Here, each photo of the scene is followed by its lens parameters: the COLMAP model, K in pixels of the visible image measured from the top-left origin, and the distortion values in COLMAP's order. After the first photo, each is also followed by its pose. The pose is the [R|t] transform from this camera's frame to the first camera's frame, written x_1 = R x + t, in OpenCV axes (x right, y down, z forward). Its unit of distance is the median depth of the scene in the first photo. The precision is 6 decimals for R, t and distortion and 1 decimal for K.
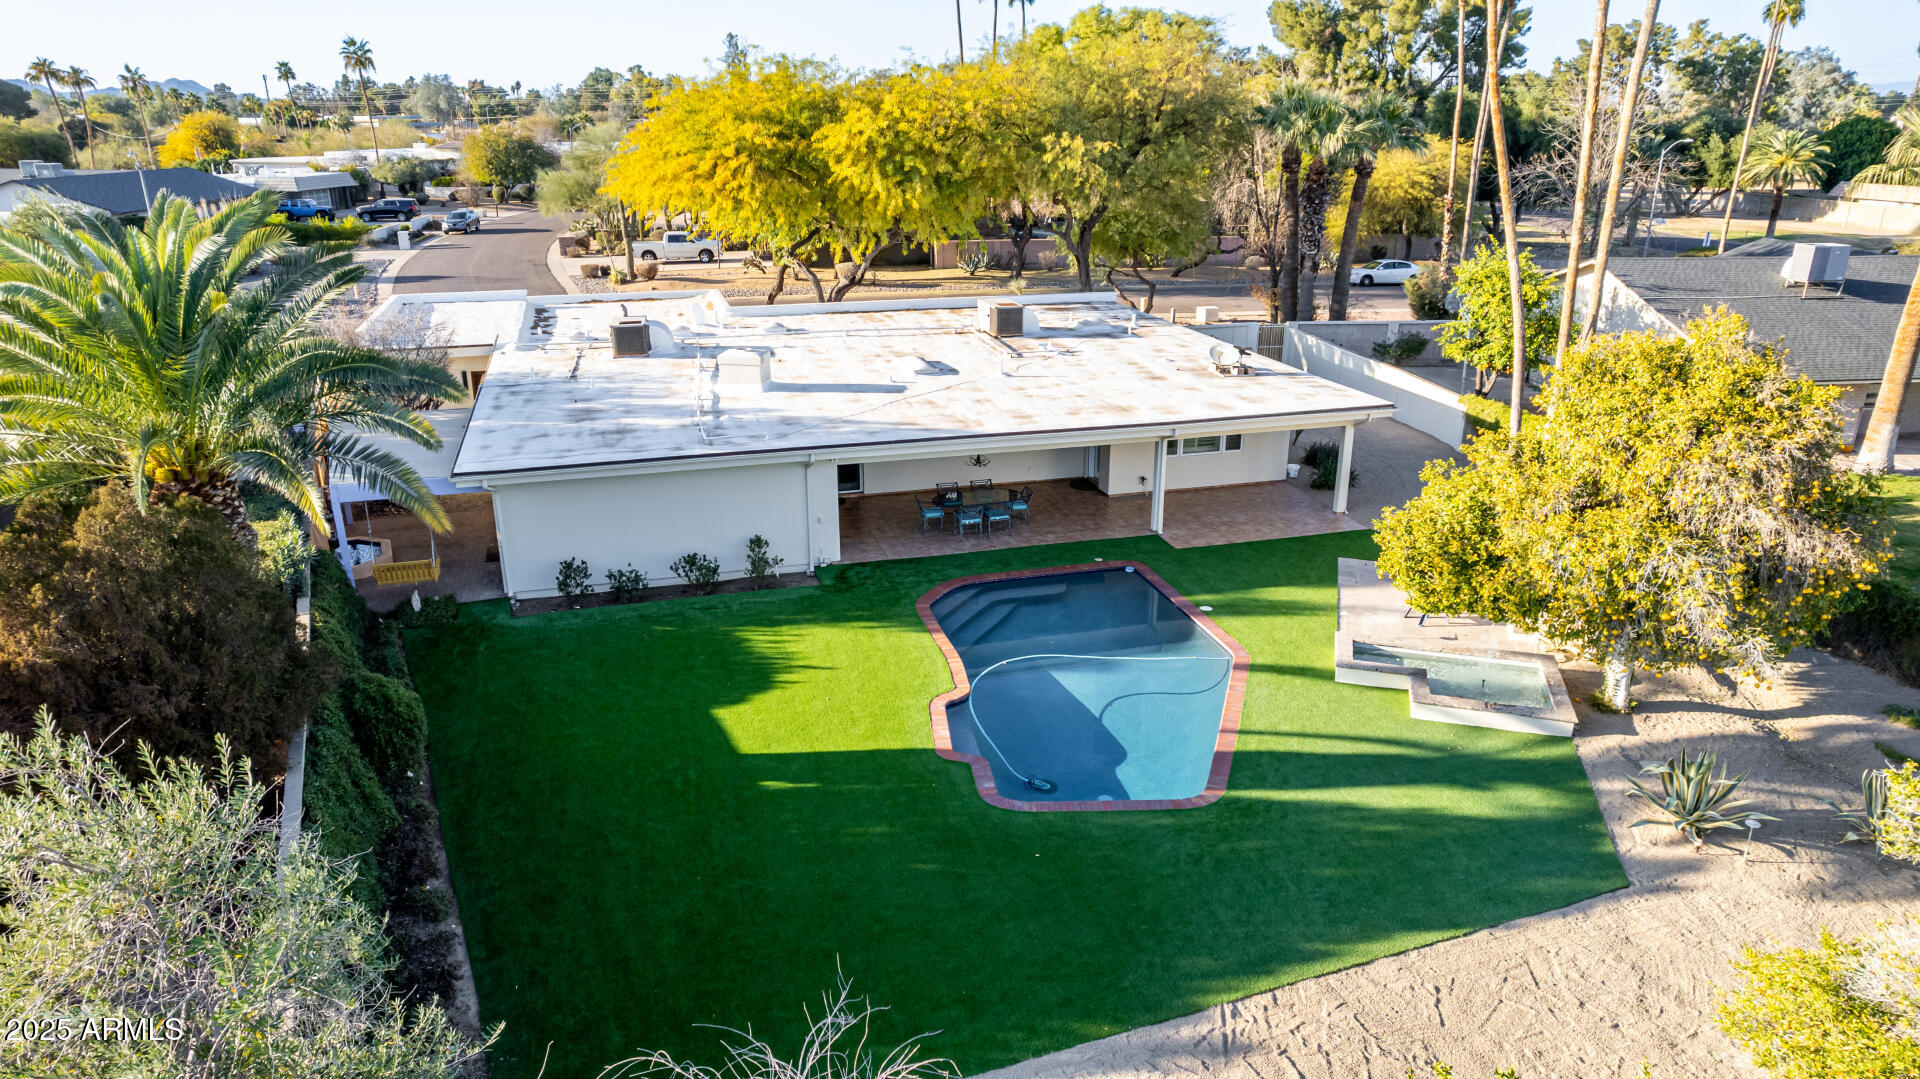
lens RADIAL K [[1228.7, 0, 972.6], [0, 1228.7, 548.9], [0, 0, 1]] dist [-0.051850, 0.030893]
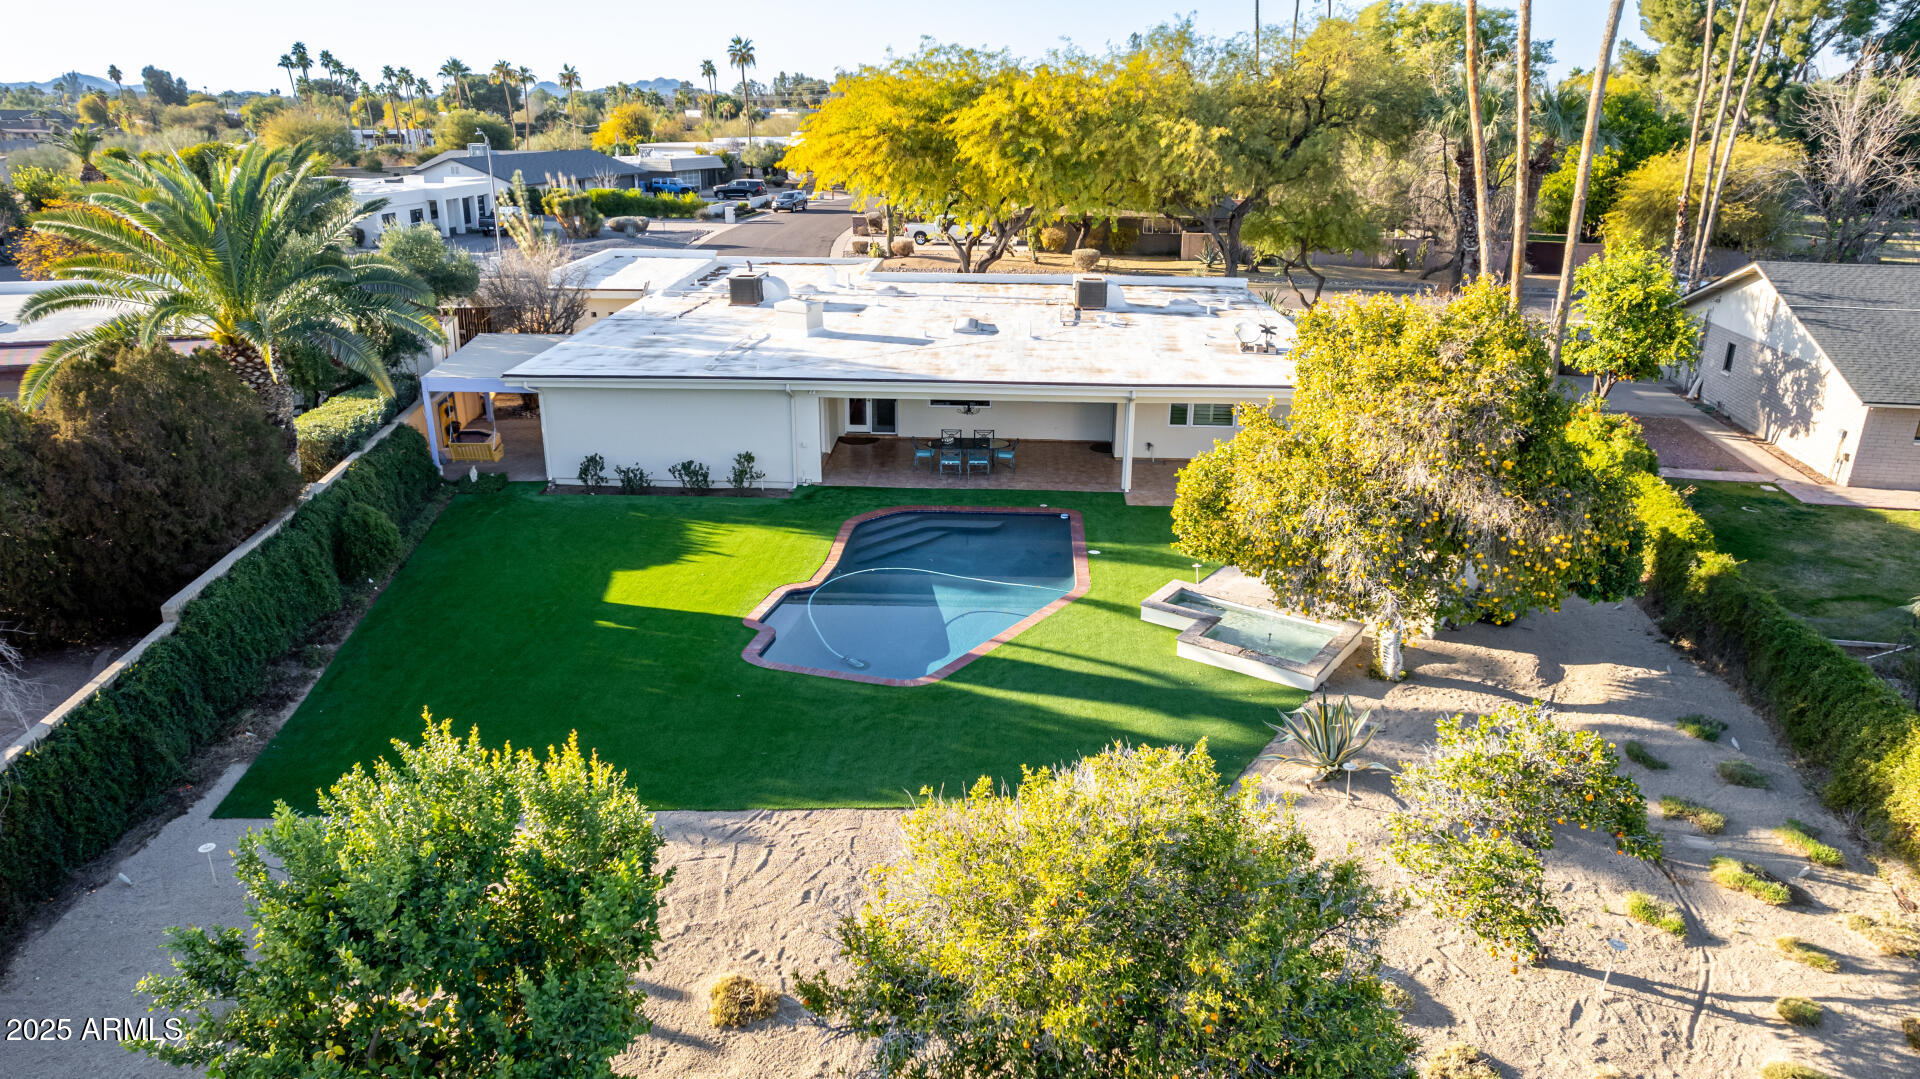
lens RADIAL K [[1228.7, 0, 946.4], [0, 1228.7, 546.6], [0, 0, 1]] dist [-0.051850, 0.030893]
pose [[0.946741, 0.112080, -0.301859, 0.331790], [-0.112503, 0.993522, 0.016043, 0.034825], [0.301702, 0.018772, 0.953218, -0.049753]]
